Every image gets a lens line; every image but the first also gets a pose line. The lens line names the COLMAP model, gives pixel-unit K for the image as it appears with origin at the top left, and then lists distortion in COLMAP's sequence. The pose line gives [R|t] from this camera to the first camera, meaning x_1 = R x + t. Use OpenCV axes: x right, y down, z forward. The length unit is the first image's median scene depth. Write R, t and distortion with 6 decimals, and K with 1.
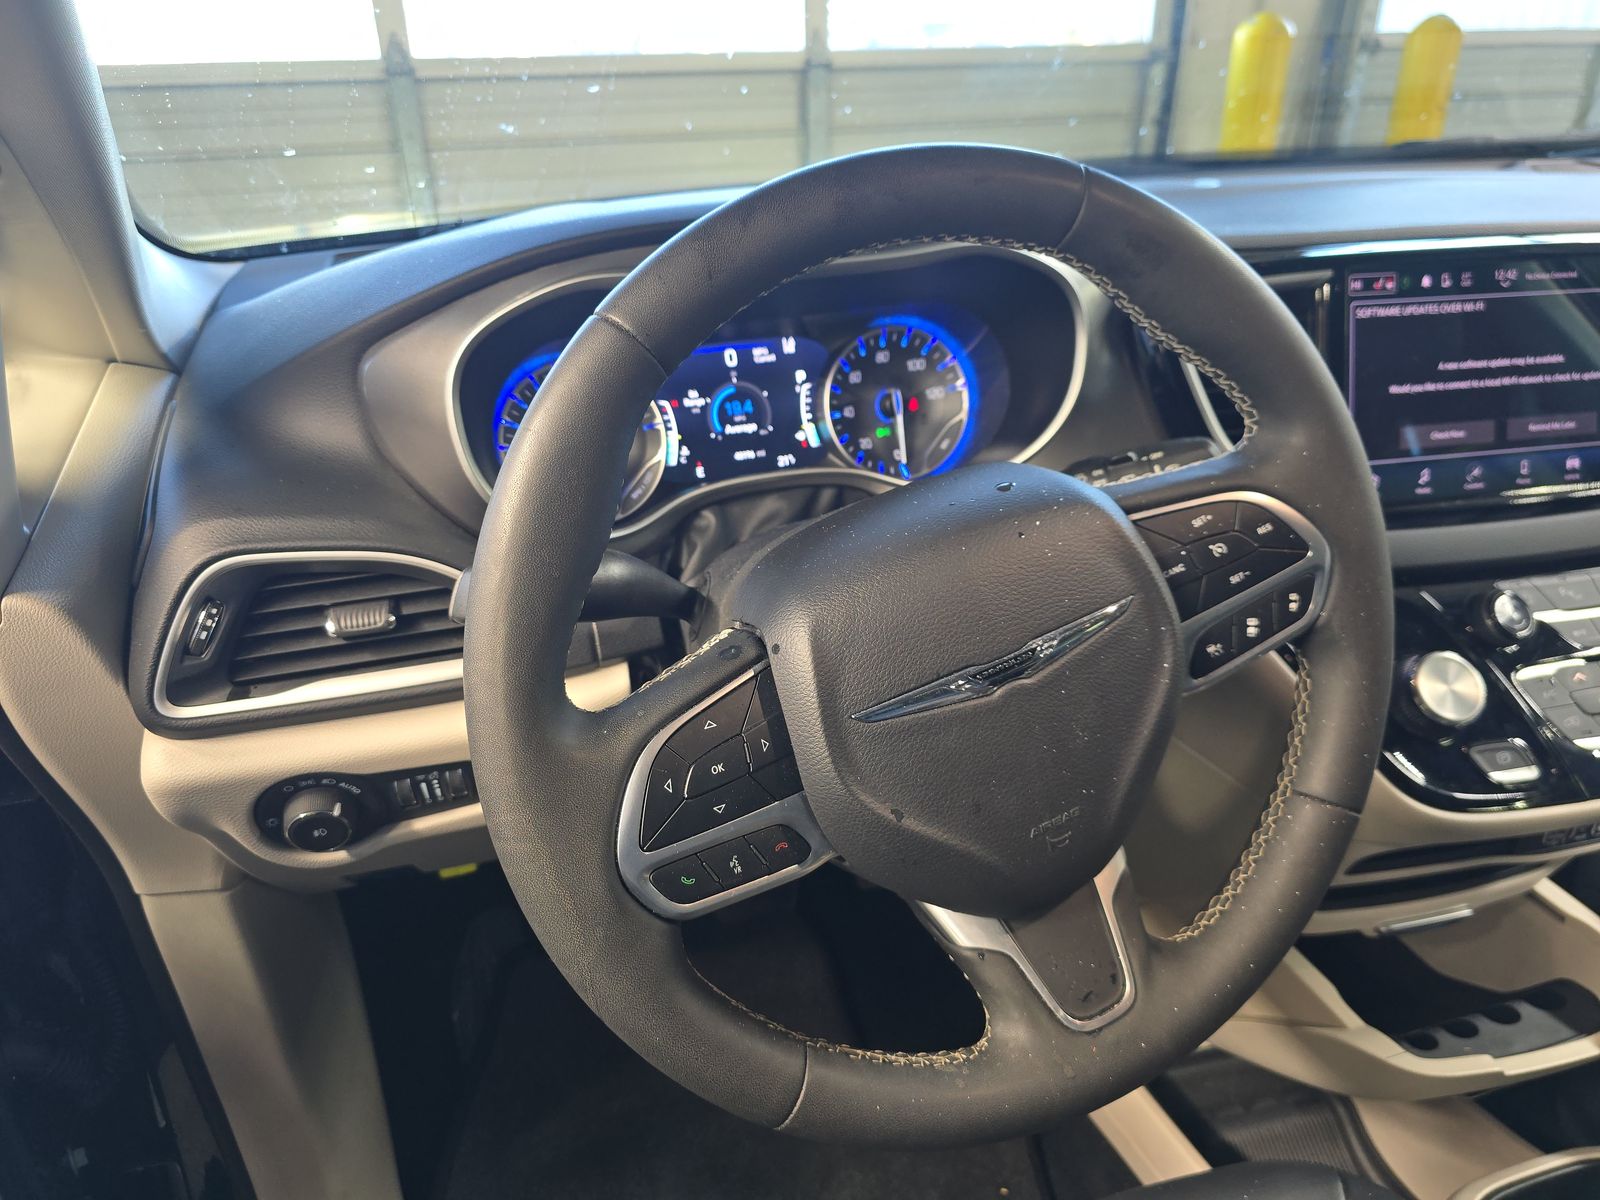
lens RADIAL K [[1069.3, 0, 802.2], [0, 1069.3, 600.4], [0, 0, 1]] dist [0.004083, -0.003678]
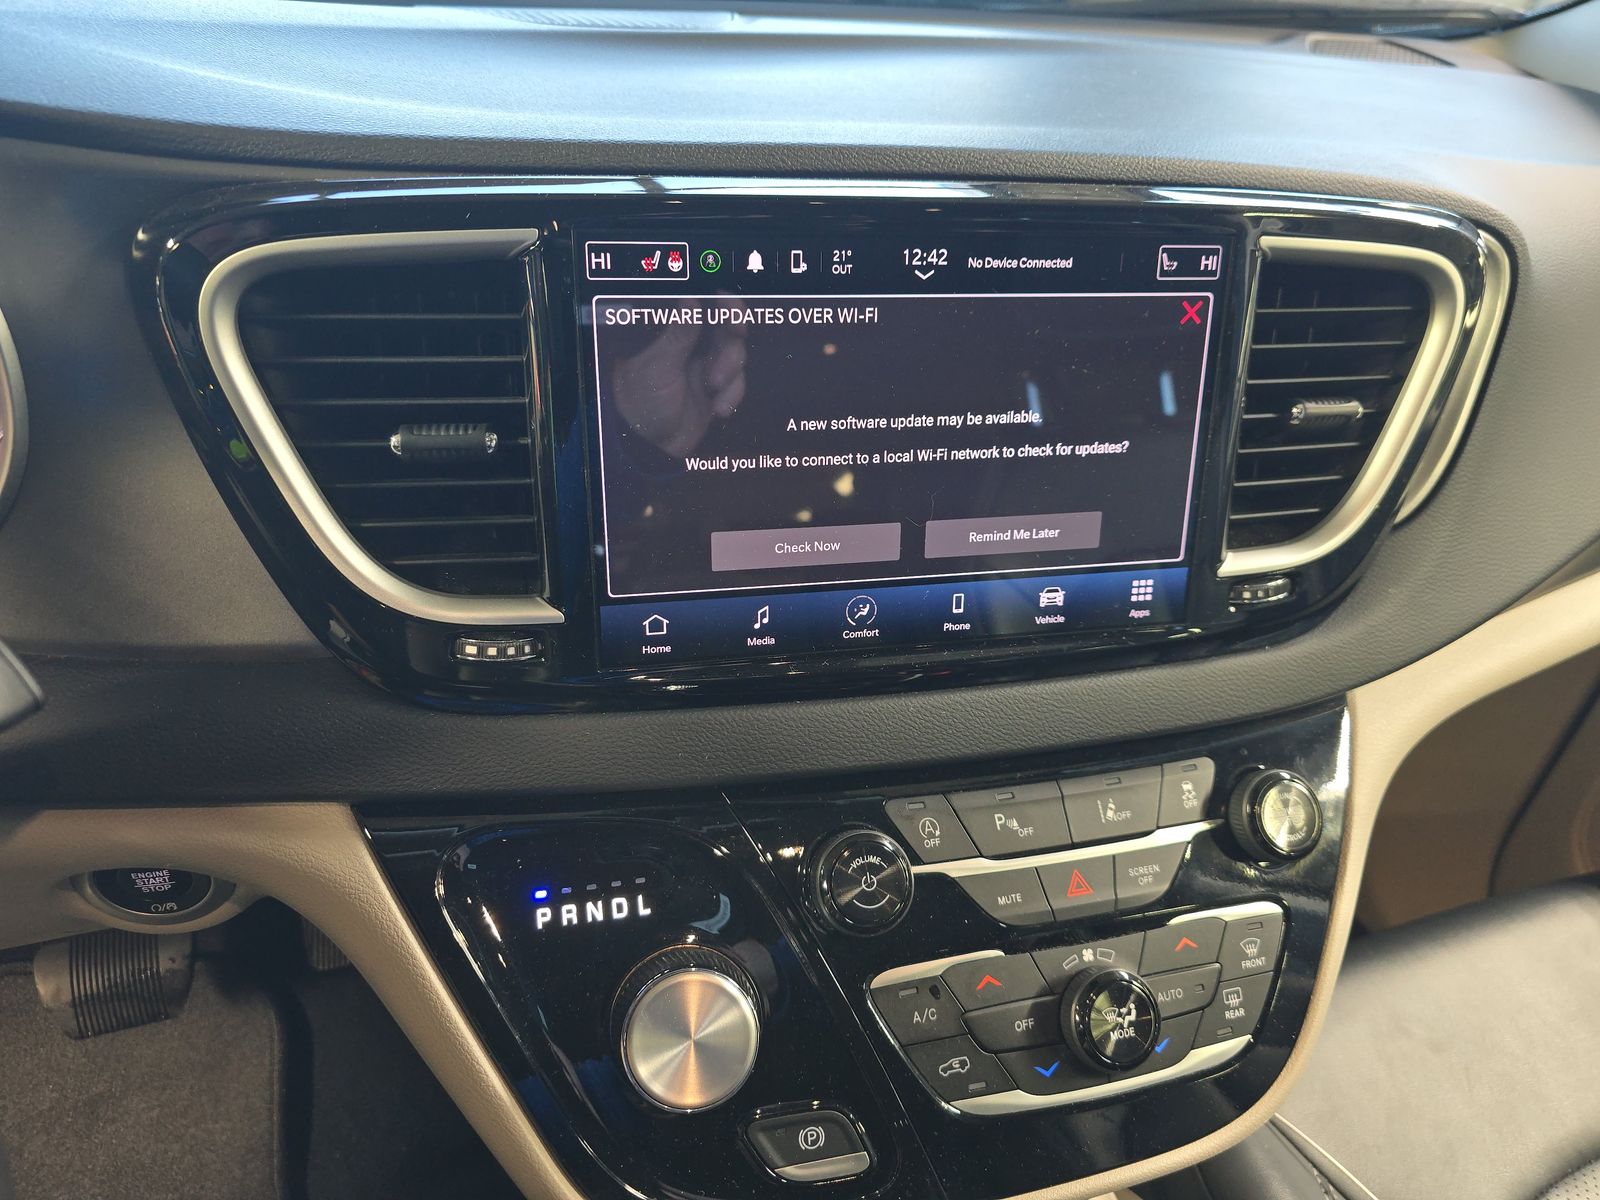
lens RADIAL K [[1069.3, 0, 796.2], [0, 1069.3, 598.5], [0, 0, 1]] dist [0.004083, -0.003678]
pose [[0.996222, 0.059579, 0.063186, 0.643912], [-0.068032, 0.987613, 0.141396, -0.235249], [-0.053979, -0.145161, 0.987935, 0.517554]]
